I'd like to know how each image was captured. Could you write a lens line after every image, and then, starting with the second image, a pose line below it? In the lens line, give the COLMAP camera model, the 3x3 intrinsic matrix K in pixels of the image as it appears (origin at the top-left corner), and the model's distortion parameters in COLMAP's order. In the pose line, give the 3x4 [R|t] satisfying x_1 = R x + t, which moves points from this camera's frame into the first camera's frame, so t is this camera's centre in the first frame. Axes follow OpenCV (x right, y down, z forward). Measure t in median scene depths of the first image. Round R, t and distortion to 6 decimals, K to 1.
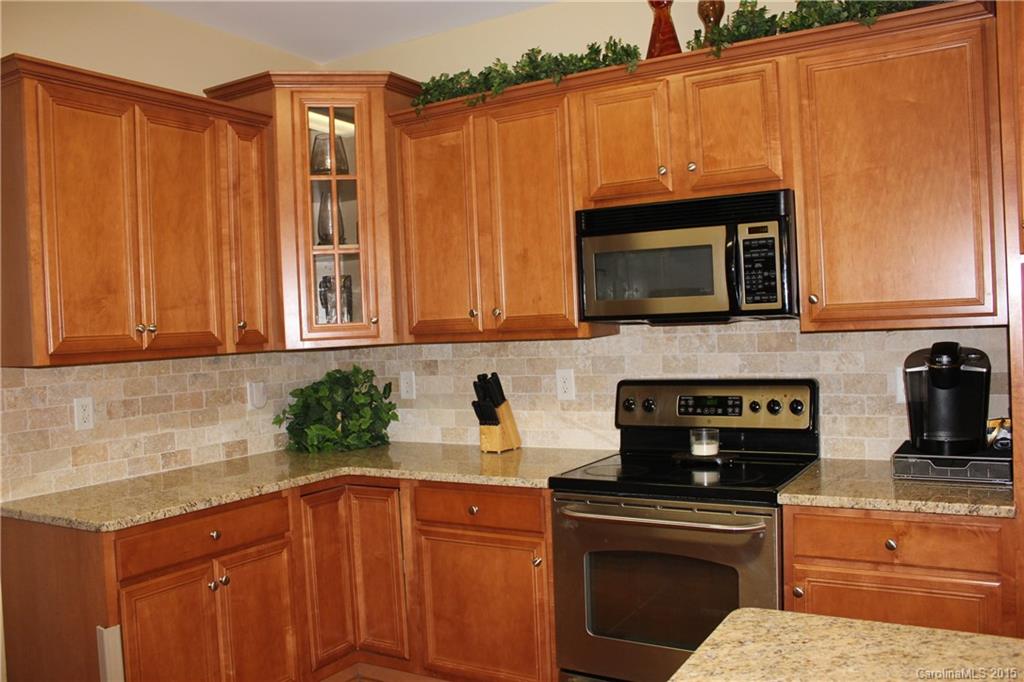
lens RADIAL K [[876.5, 0, 511.3], [0, 876.5, 324.2], [0, 0, 1]] dist [-0.097751, 0.013484]
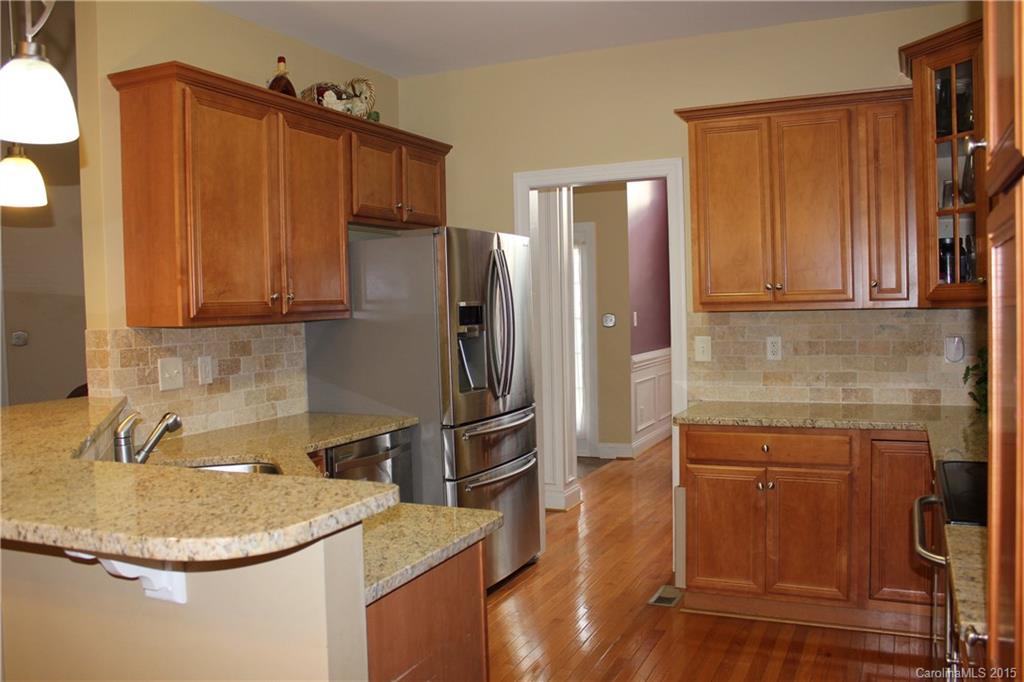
lens RADIAL K [[876.5, 0, 511.3], [0, 876.5, 324.2], [0, 0, 1]] dist [-0.097751, 0.013484]
pose [[0.120405, 0.061629, -0.990810, 0.773262], [0.014408, 0.997858, 0.063818, -0.025874], [0.992620, -0.021960, 0.119259, 0.407878]]
